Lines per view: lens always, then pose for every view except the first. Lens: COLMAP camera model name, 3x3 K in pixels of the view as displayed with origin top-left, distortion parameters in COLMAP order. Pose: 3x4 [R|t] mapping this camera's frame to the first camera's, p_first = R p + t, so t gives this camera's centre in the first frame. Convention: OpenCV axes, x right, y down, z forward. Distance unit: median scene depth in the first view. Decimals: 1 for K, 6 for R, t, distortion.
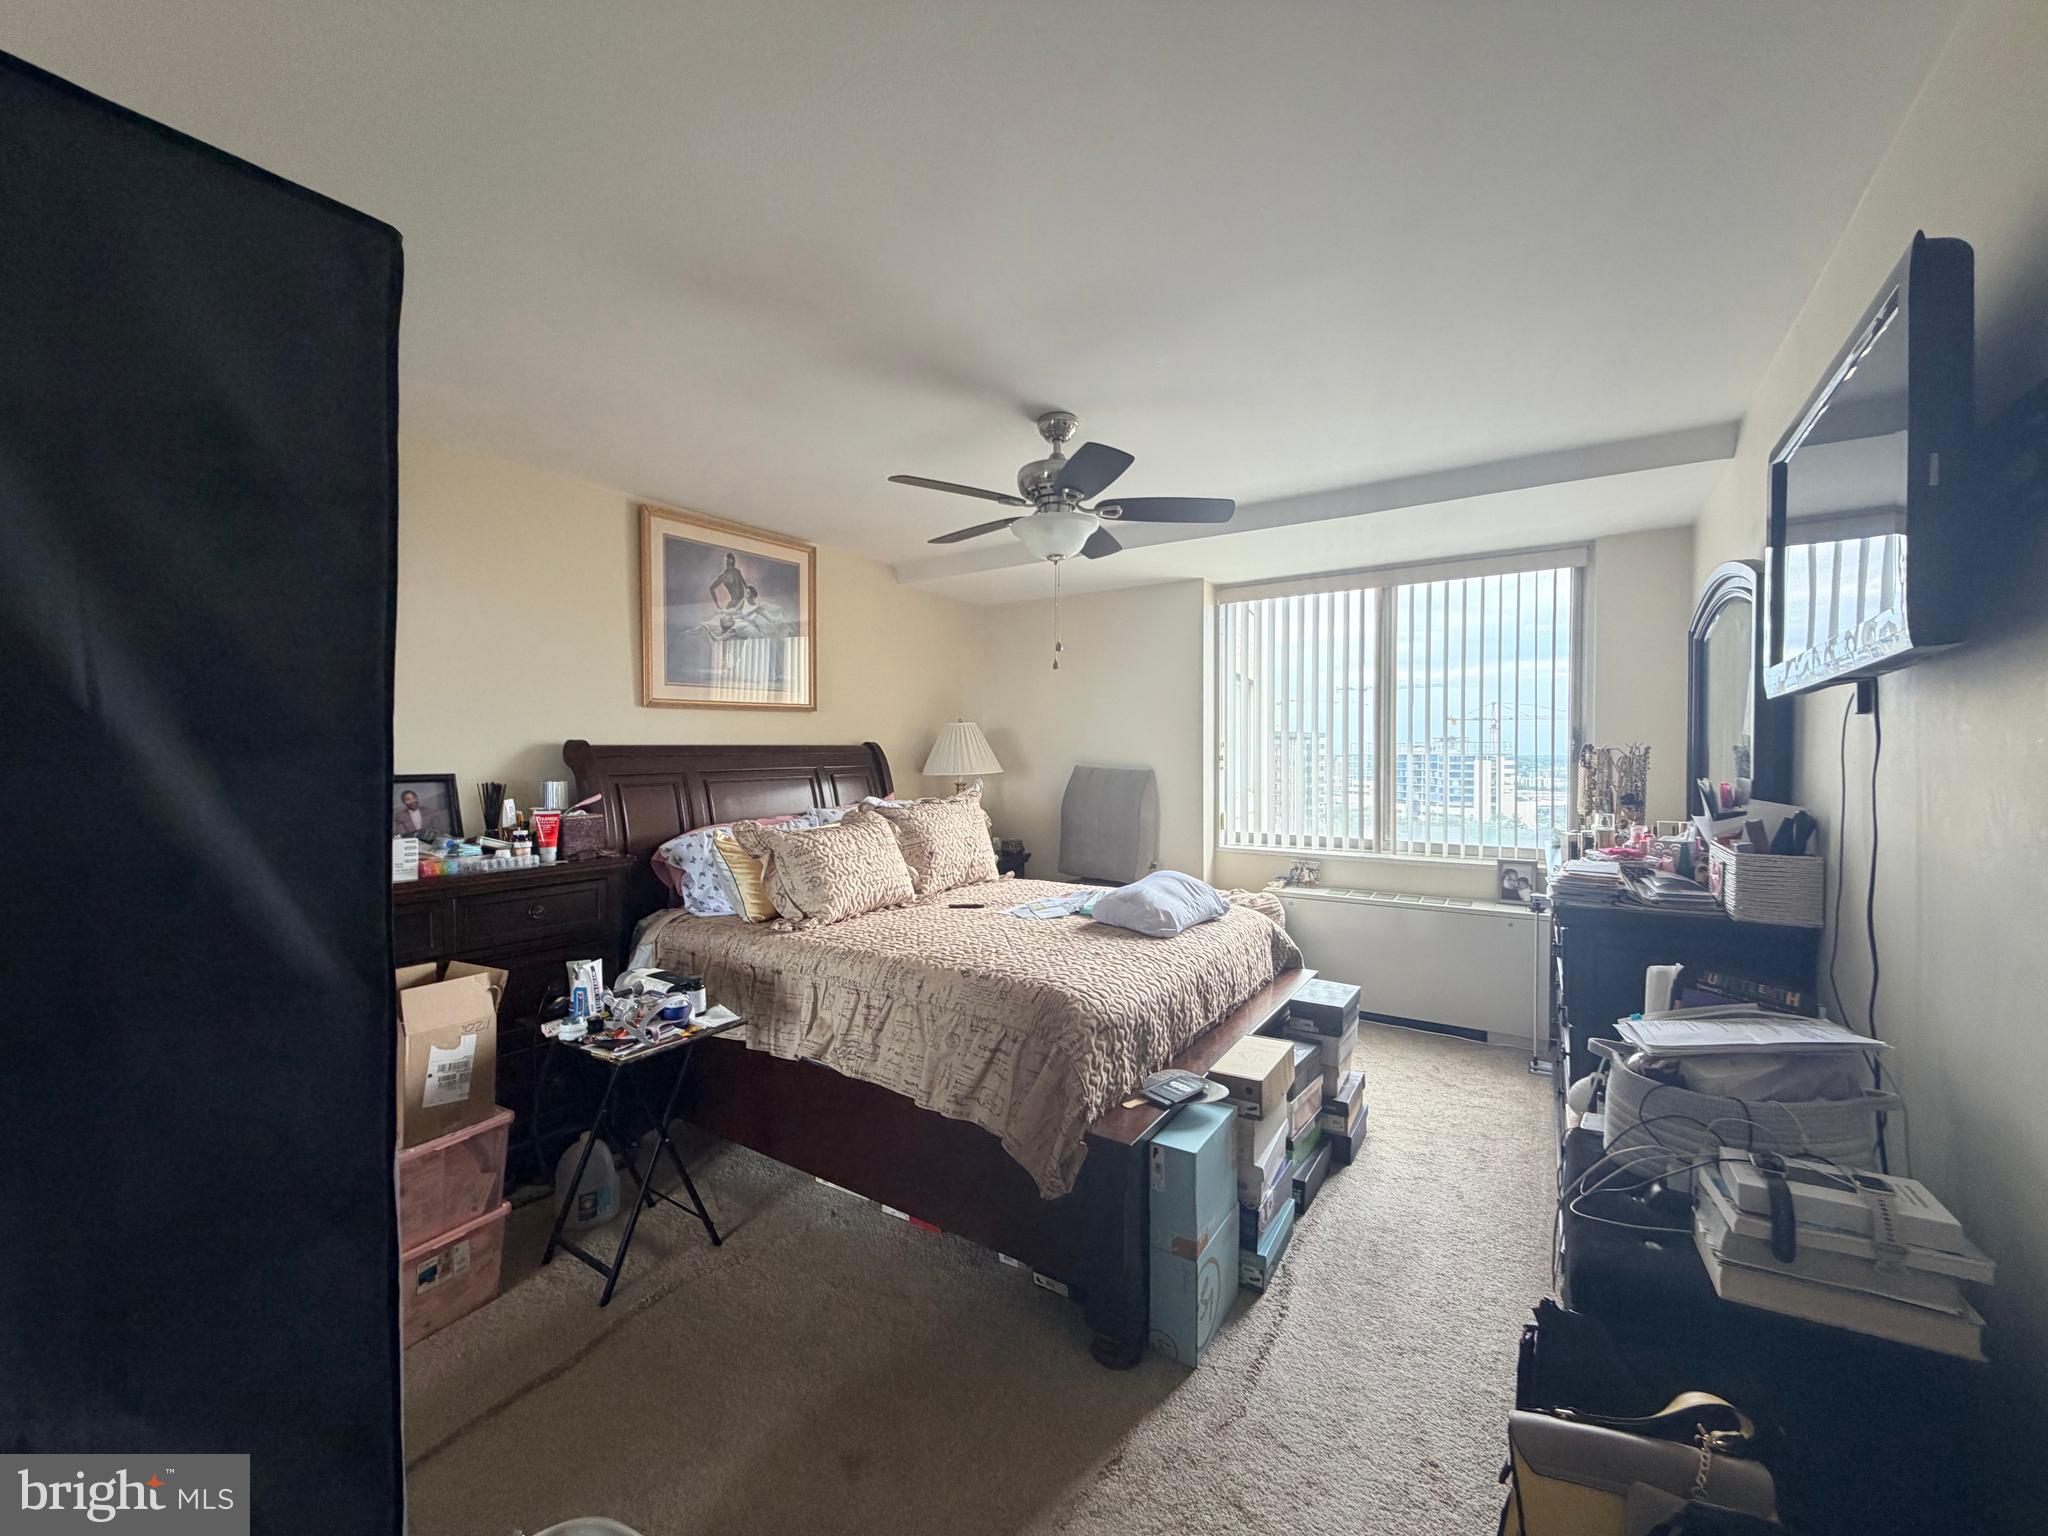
lens RADIAL K [[812.8, 0, 1015.4], [0, 812.8, 763.8], [0, 0, 1]] dist [-0.002560, 0.000864]
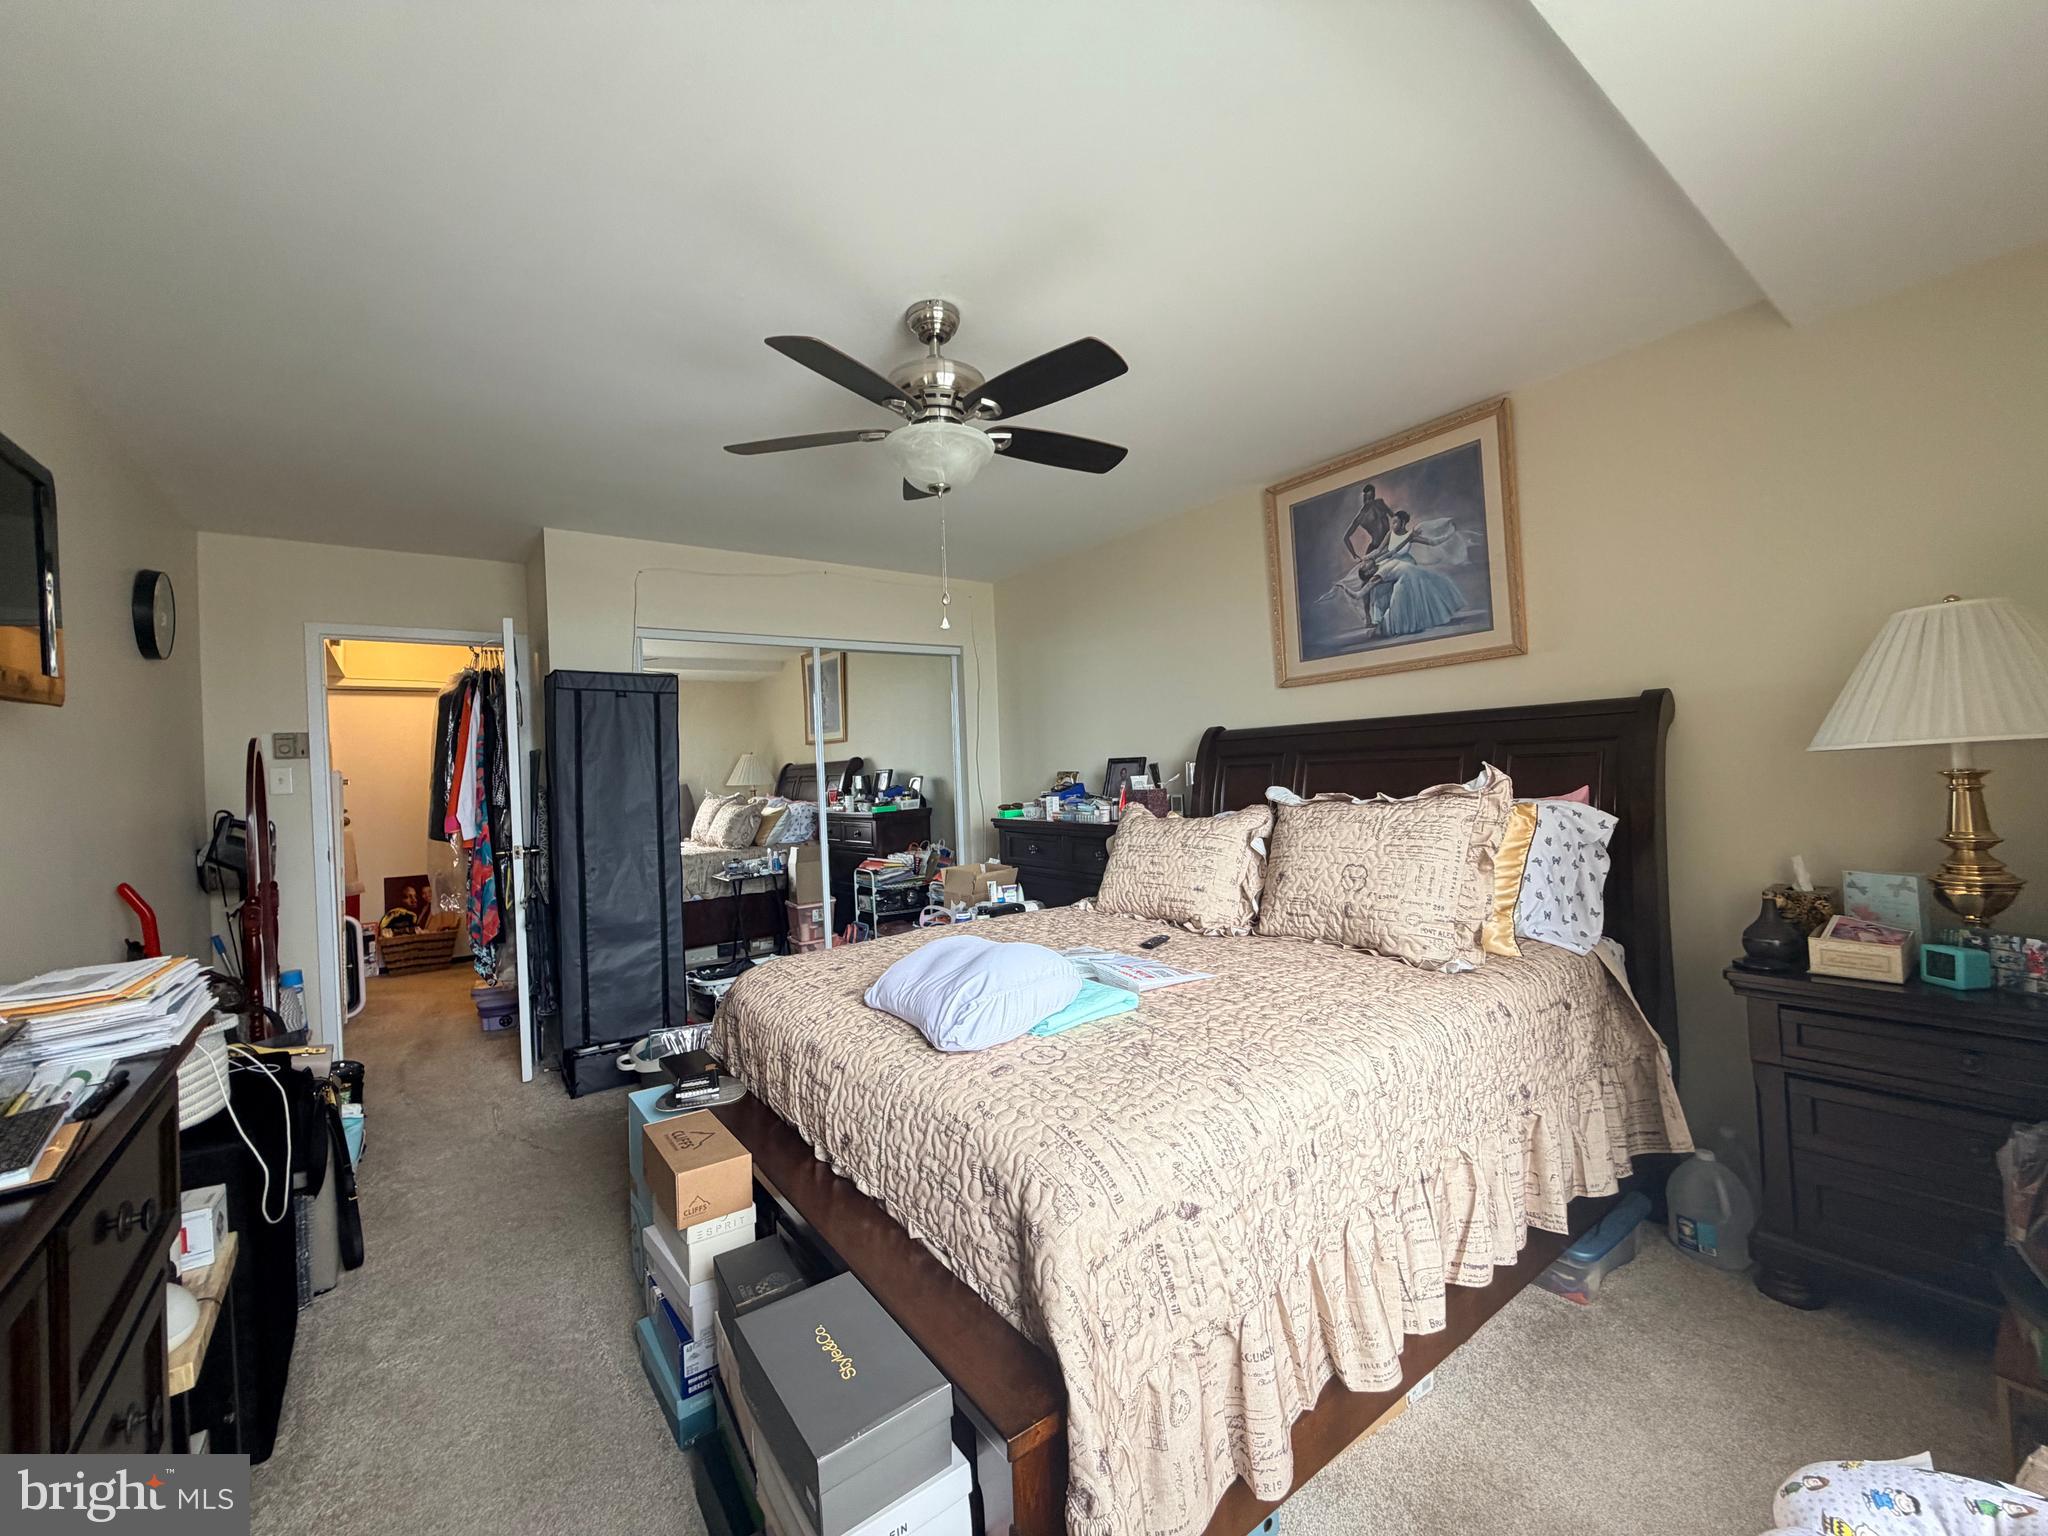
lens RADIAL K [[812.8, 0, 1017.1], [0, 812.8, 768.0], [0, 0, 1]] dist [-0.002560, 0.000864]
pose [[-0.335222, 0.017168, -0.941983, 0.739746], [0.025424, 0.999635, 0.009171, 0.013514], [0.941796, -0.020875, -0.335536, 1.272814]]
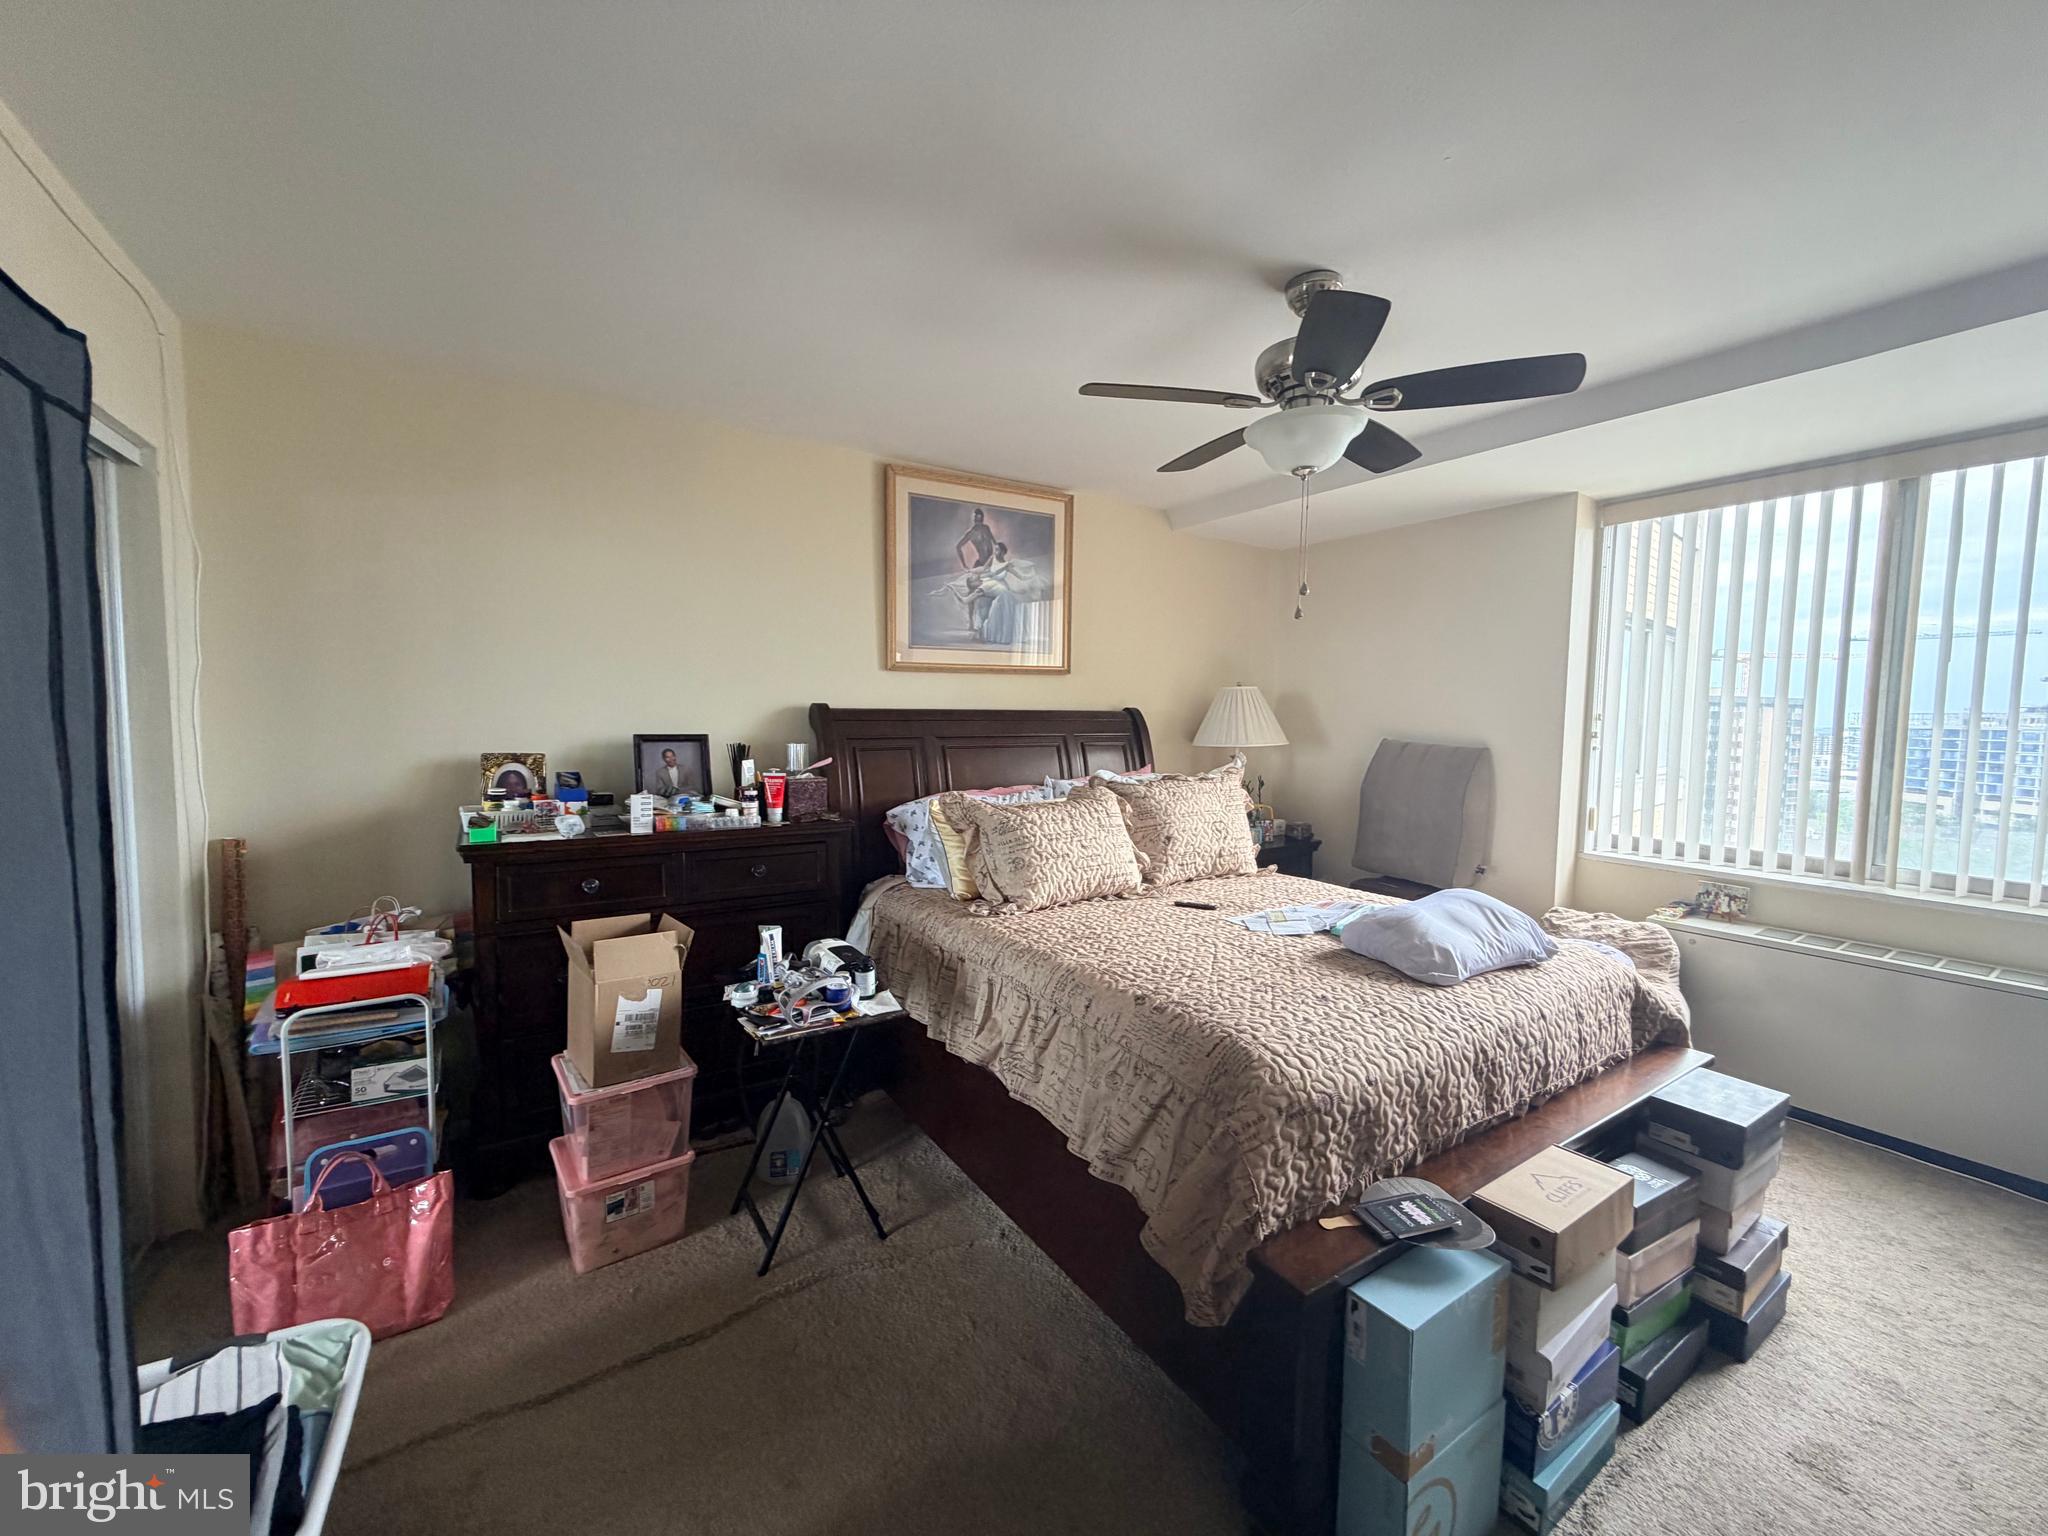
lens RADIAL K [[812.8, 0, 1017.2], [0, 812.8, 765.0], [0, 0, 1]] dist [-0.002560, 0.000864]
pose [[0.916779, 0.041075, -0.397277, 0.112352], [-0.021868, 0.998368, 0.052759, -0.012609], [0.398796, -0.039681, 0.916181, 0.178269]]
